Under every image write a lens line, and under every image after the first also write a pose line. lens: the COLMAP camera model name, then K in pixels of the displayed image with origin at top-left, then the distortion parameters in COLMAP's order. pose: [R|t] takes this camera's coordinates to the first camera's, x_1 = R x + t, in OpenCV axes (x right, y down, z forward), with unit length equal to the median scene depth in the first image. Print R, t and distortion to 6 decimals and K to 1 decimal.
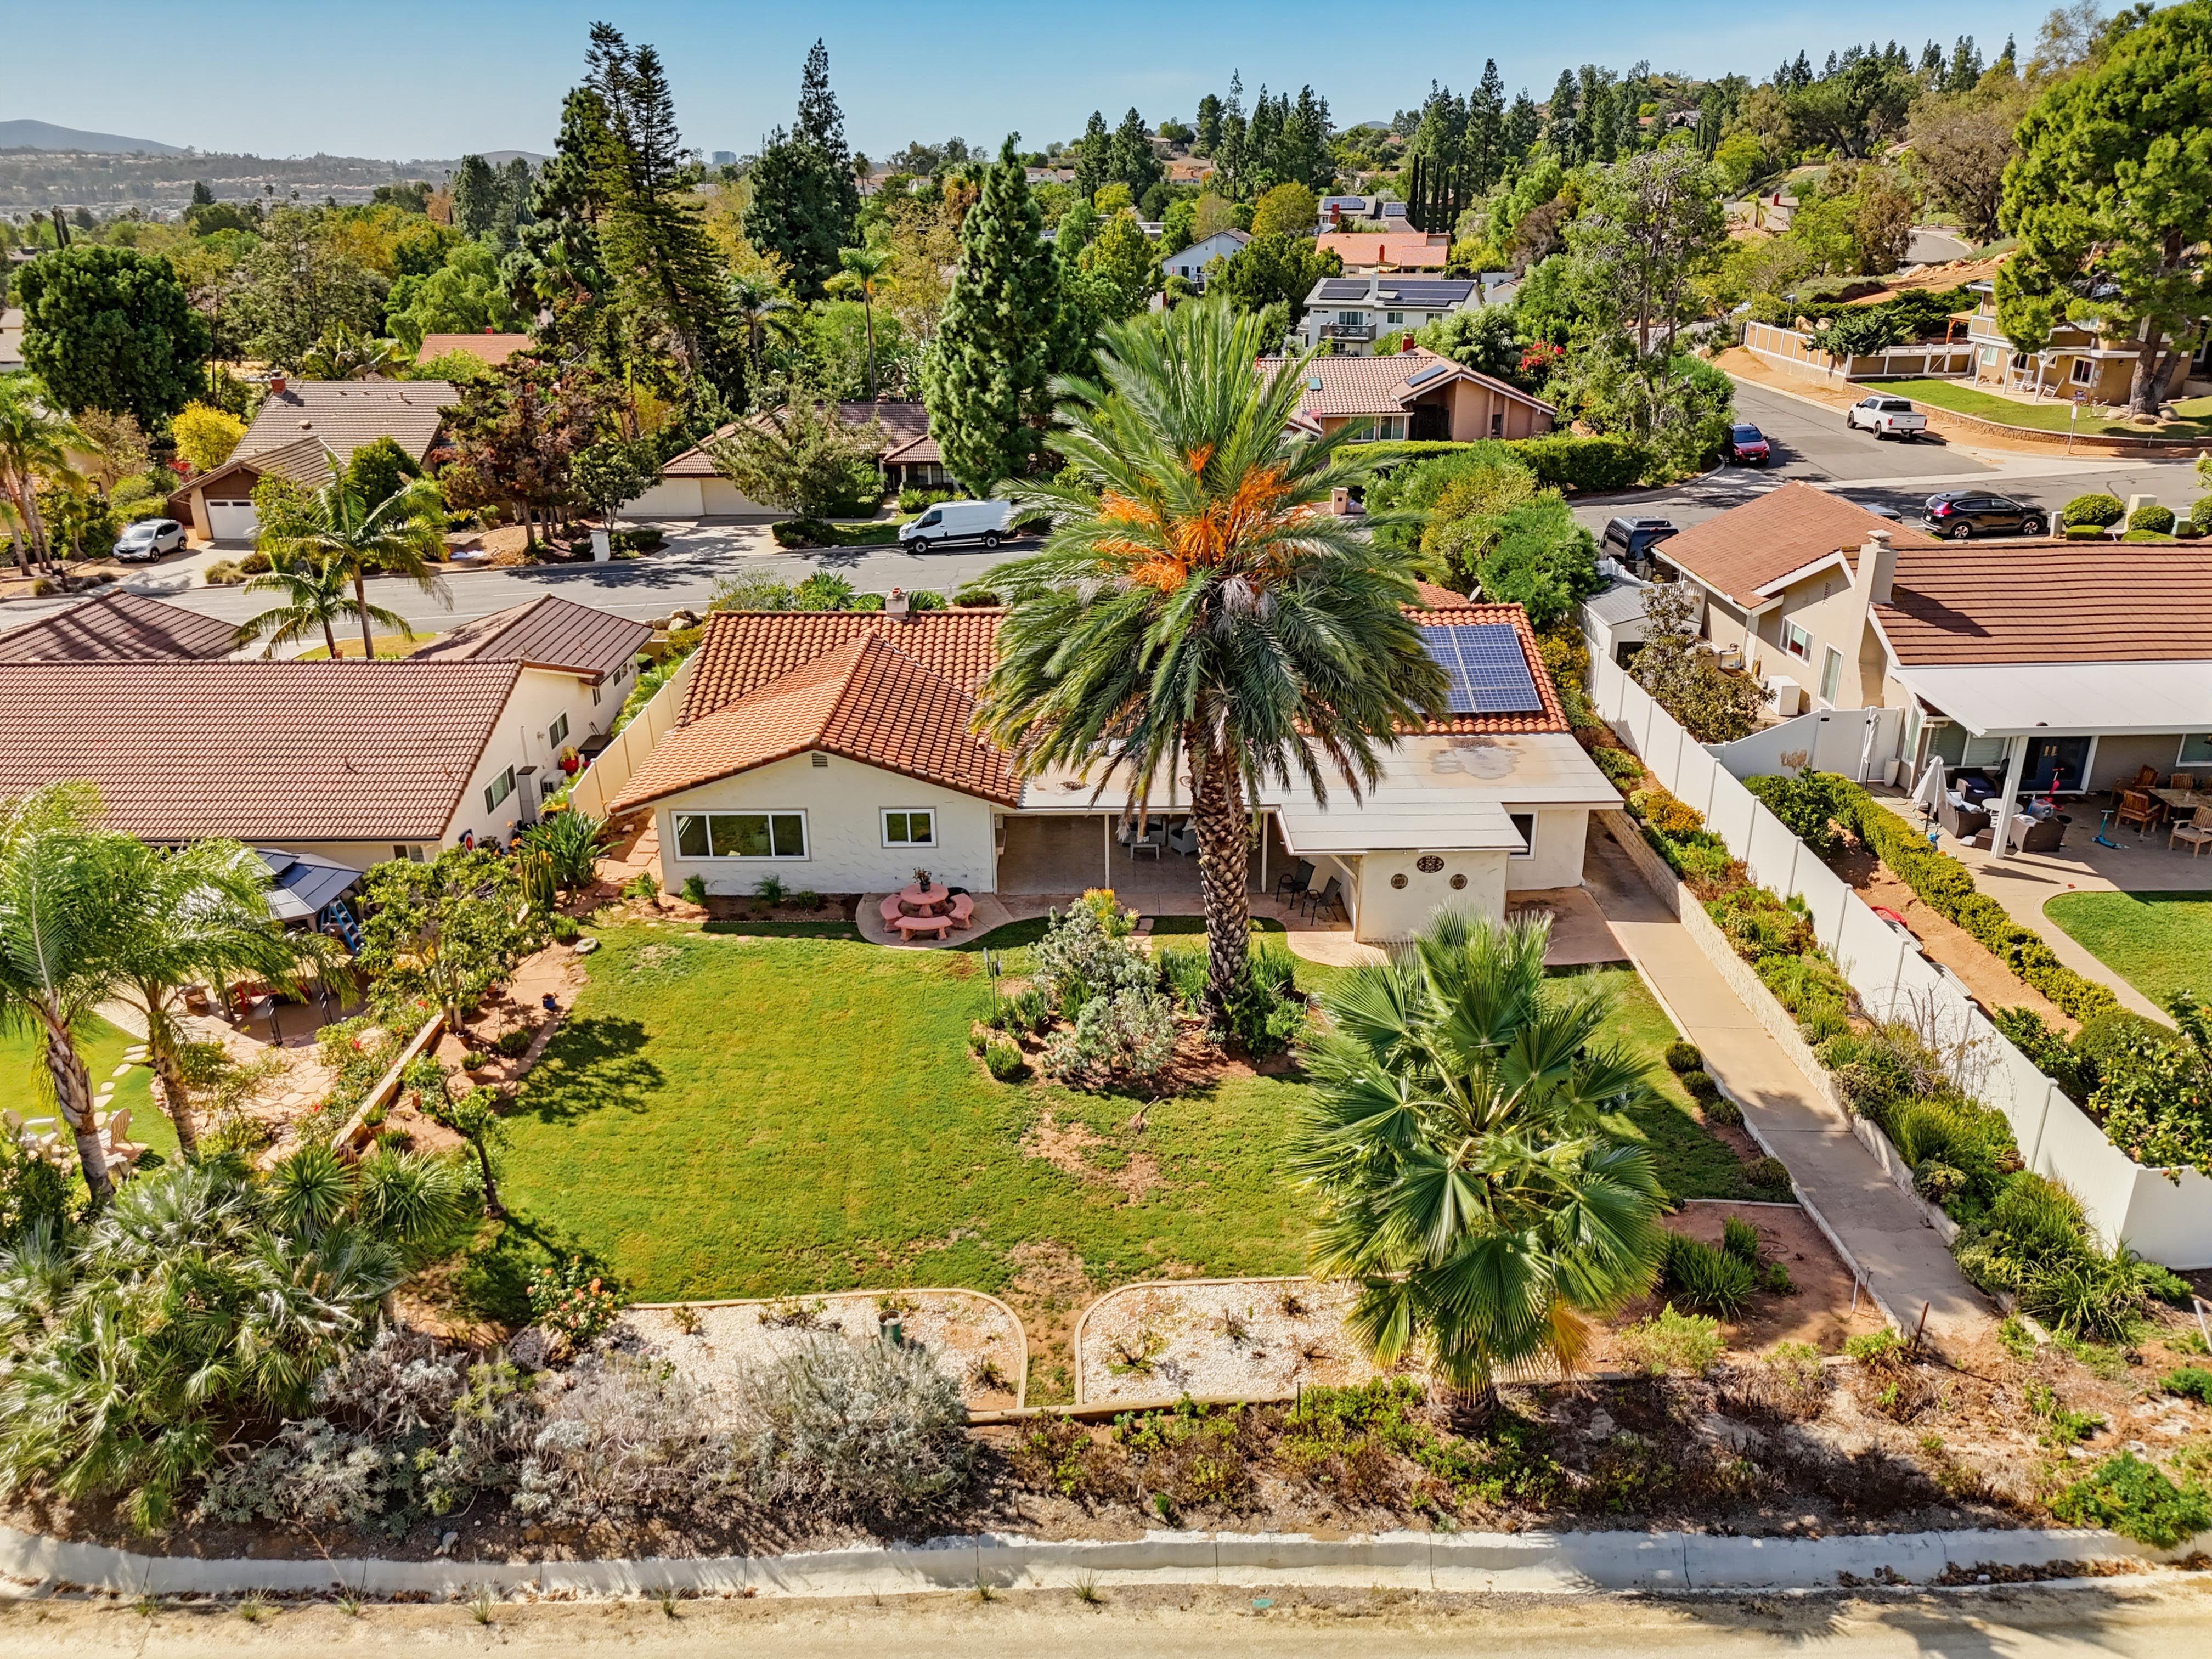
lens RADIAL K [[1628.0, 0, 1108.6], [0, 1628.0, 827.2], [0, 0, 1]] dist [0.078078, -0.080208]
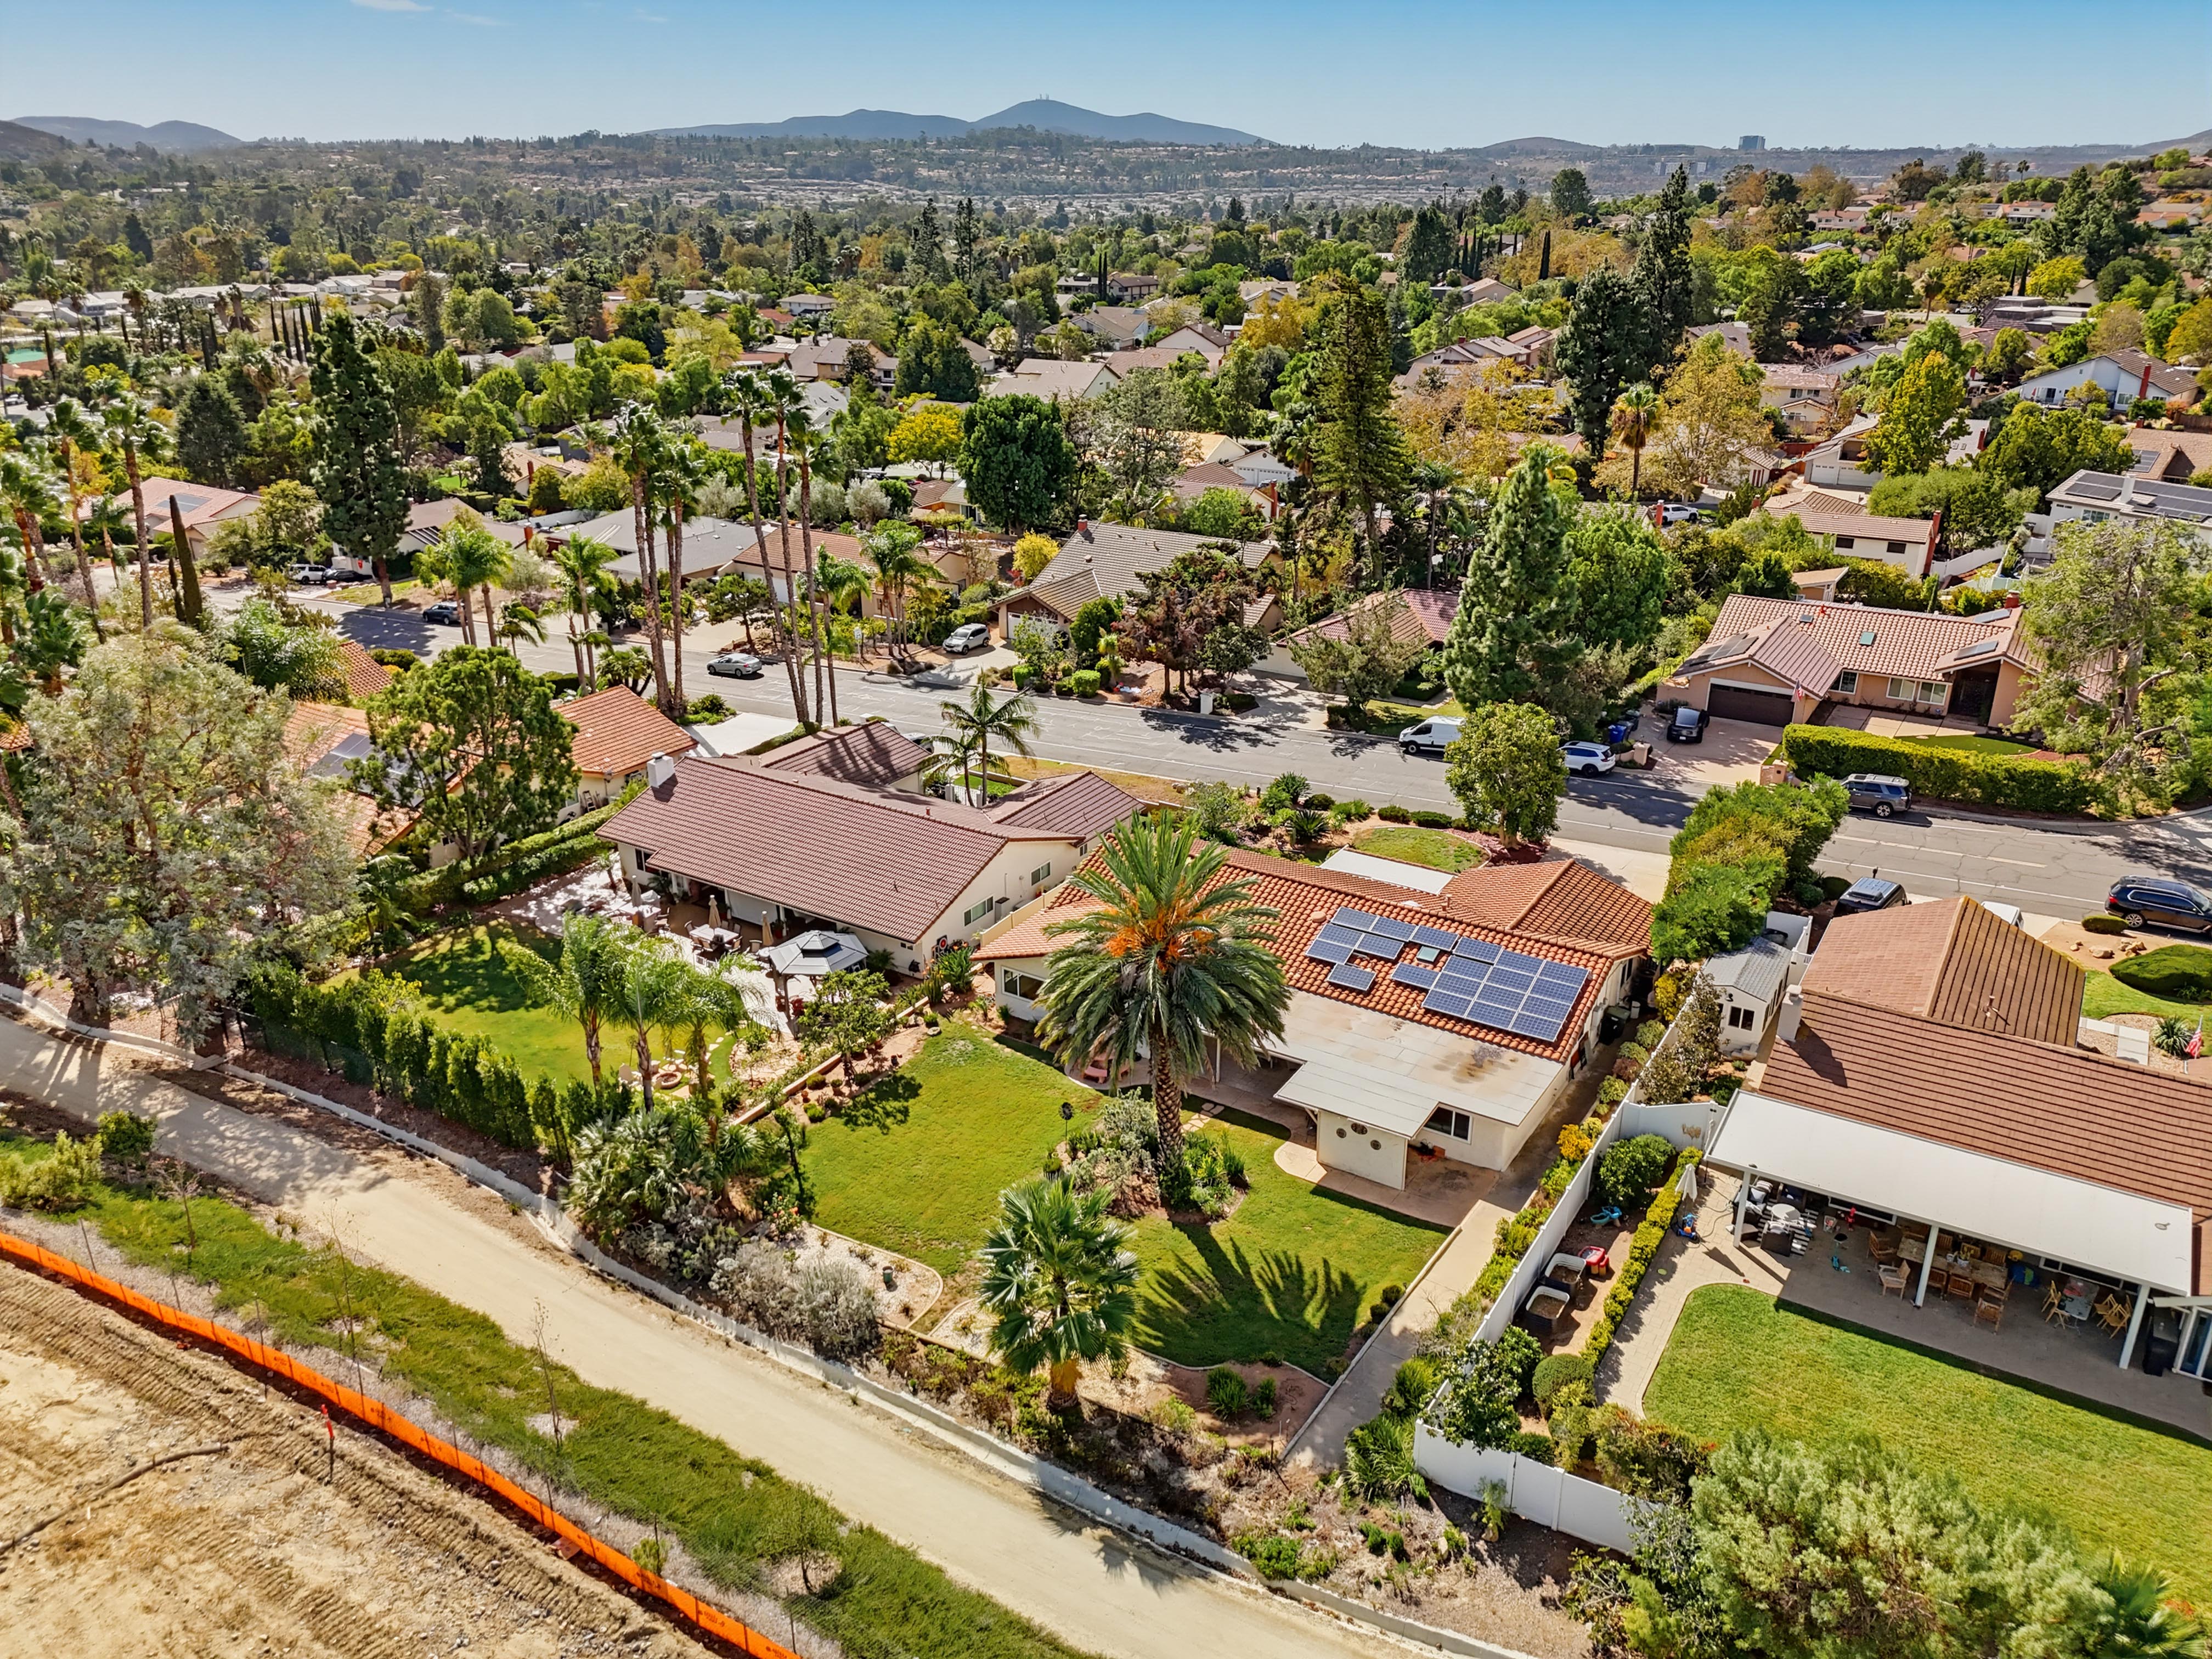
lens RADIAL K [[1628.0, 0, 1108.6], [0, 1628.0, 827.2], [0, 0, 1]] dist [0.078078, -0.080208]
pose [[0.846111, 0.209811, -0.489975, 0.818456], [-0.204802, 0.976672, 0.064557, -0.365092], [0.492090, 0.045725, 0.869343, -0.589901]]
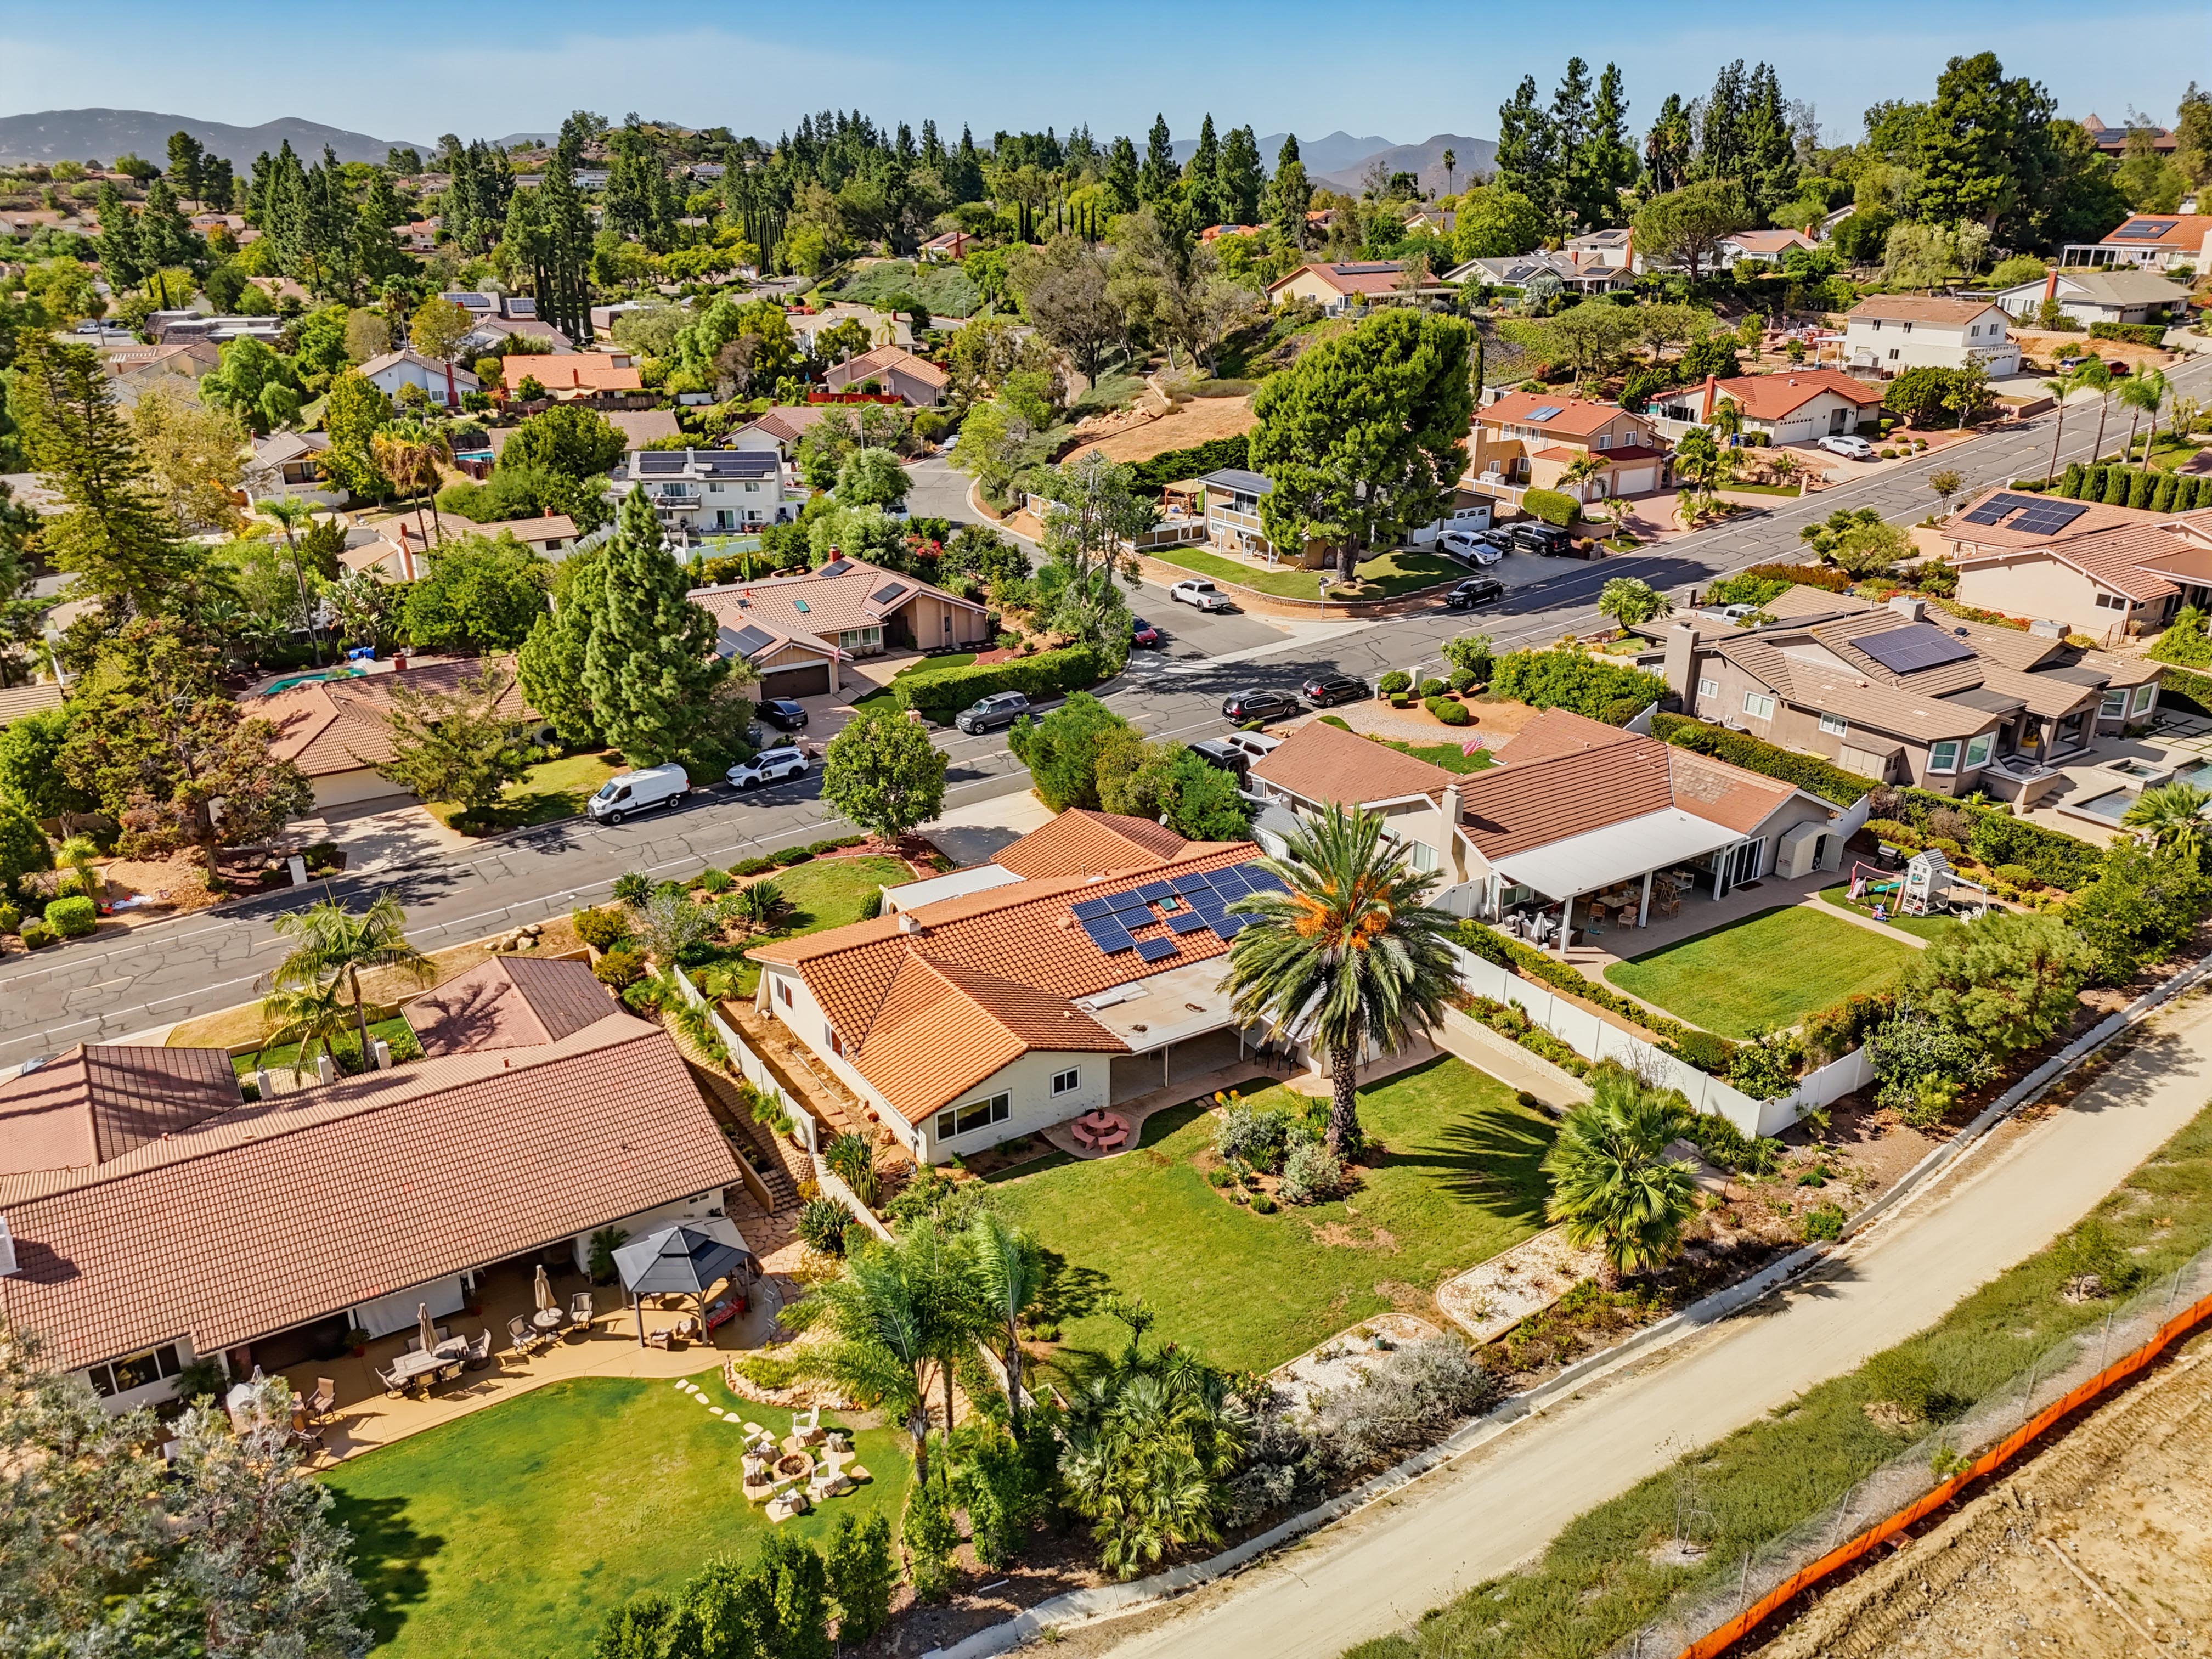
lens RADIAL K [[1628.0, 0, 1108.6], [0, 1628.0, 827.2], [0, 0, 1]] dist [0.078078, -0.080208]
pose [[0.837343, -0.190827, 0.512290, -1.071883], [0.191588, 0.980101, 0.051932, -0.398767], [-0.512006, 0.054664, 0.857241, -0.506017]]
